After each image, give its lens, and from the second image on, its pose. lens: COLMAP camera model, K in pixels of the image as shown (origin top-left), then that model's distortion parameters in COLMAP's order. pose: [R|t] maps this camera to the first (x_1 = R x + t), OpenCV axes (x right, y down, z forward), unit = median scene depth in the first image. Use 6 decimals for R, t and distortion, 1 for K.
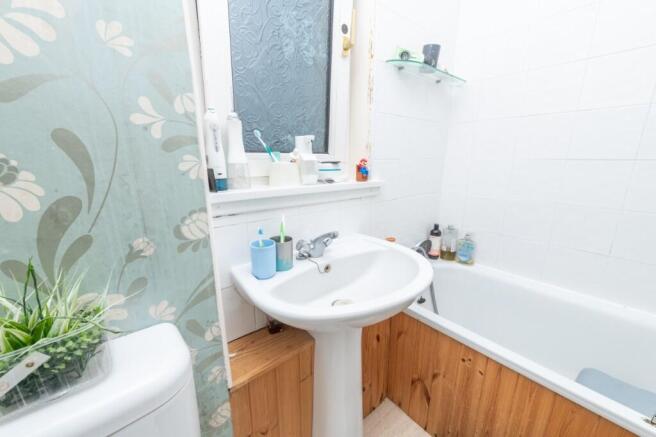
lens RADIAL K [[256.1, 0, 326.5], [0, 256.1, 220.4], [0, 0, 1]] dist [0.004211, -0.001559]
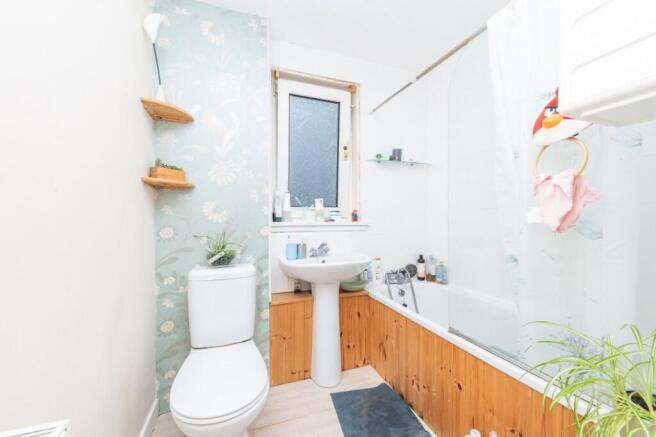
lens RADIAL K [[256.1, 0, 329.1], [0, 256.1, 218.7], [0, 0, 1]] dist [0.004211, -0.001559]
pose [[0.949107, -0.001001, -0.314951, 0.633784], [-0.072487, 0.972456, -0.221530, 0.280656], [0.306498, 0.233085, 0.922892, -0.850632]]
